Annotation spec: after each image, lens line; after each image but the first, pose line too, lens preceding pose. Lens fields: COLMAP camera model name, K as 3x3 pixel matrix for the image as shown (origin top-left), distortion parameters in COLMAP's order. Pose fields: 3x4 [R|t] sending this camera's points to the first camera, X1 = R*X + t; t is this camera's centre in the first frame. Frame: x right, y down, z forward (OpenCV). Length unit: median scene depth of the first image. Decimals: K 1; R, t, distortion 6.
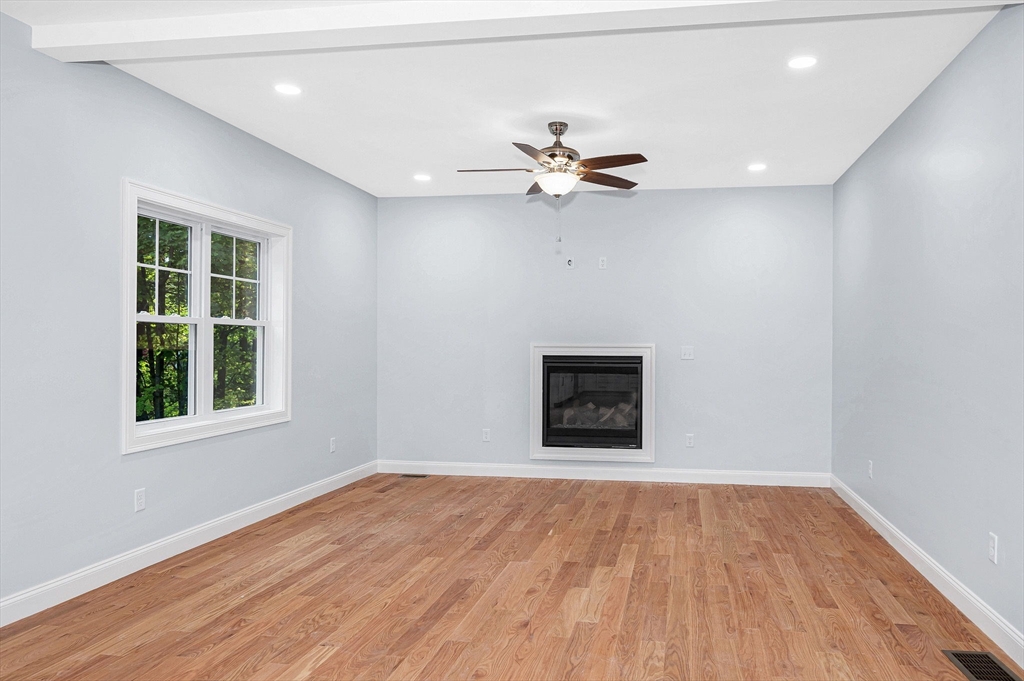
lens RADIAL K [[781.4, 0, 512.9], [0, 781.4, 358.3], [0, 0, 1]] dist [-0.000597, -0.006501]
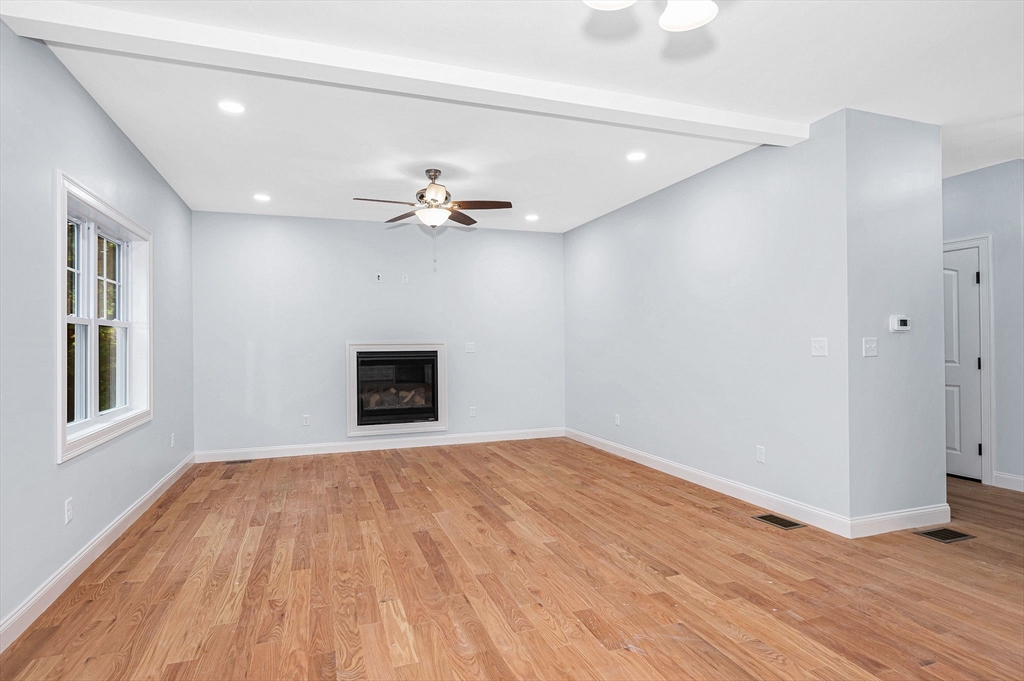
lens RADIAL K [[599.8, 0, 518.1], [0, 599.8, 346.3], [0, 0, 1]] dist [-0.001728, 0.002111]
pose [[0.857320, -0.016400, 0.514522, -0.335077], [0.023025, 0.999714, -0.006502, -0.000248], [-0.514268, 0.017421, 0.857453, 0.082495]]
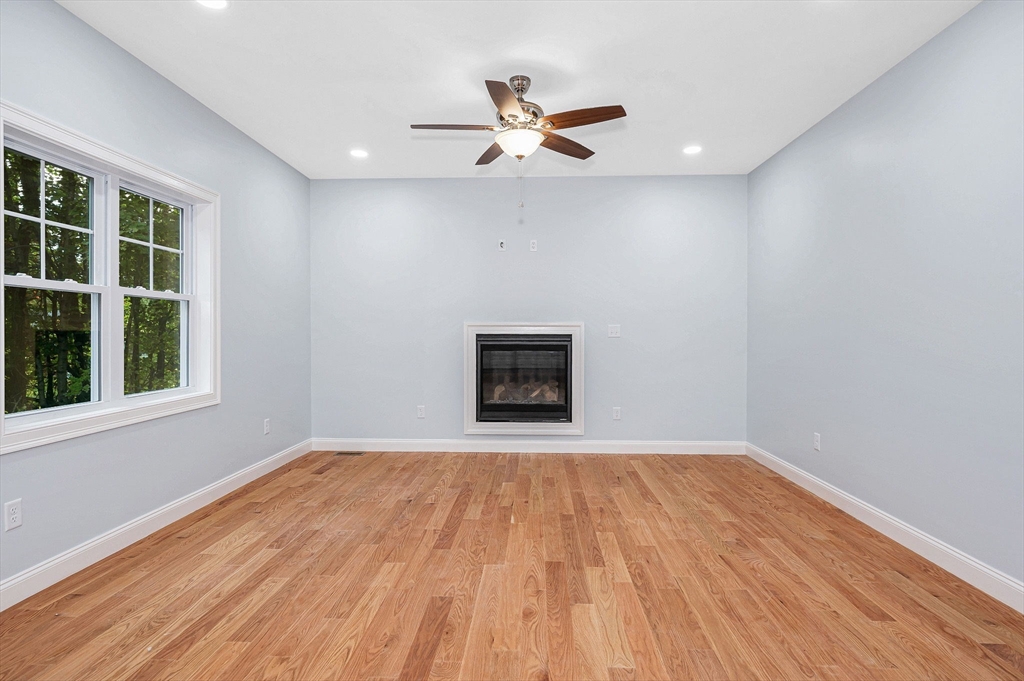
lens RADIAL K [[599.8, 0, 497.1], [0, 599.8, 348.1], [0, 0, 1]] dist [-0.001728, 0.002111]
pose [[0.988820, -0.005897, 0.148997, -0.077947], [0.004399, 0.999936, 0.010381, 0.009697], [-0.149049, -0.009610, 0.988783, 0.298455]]
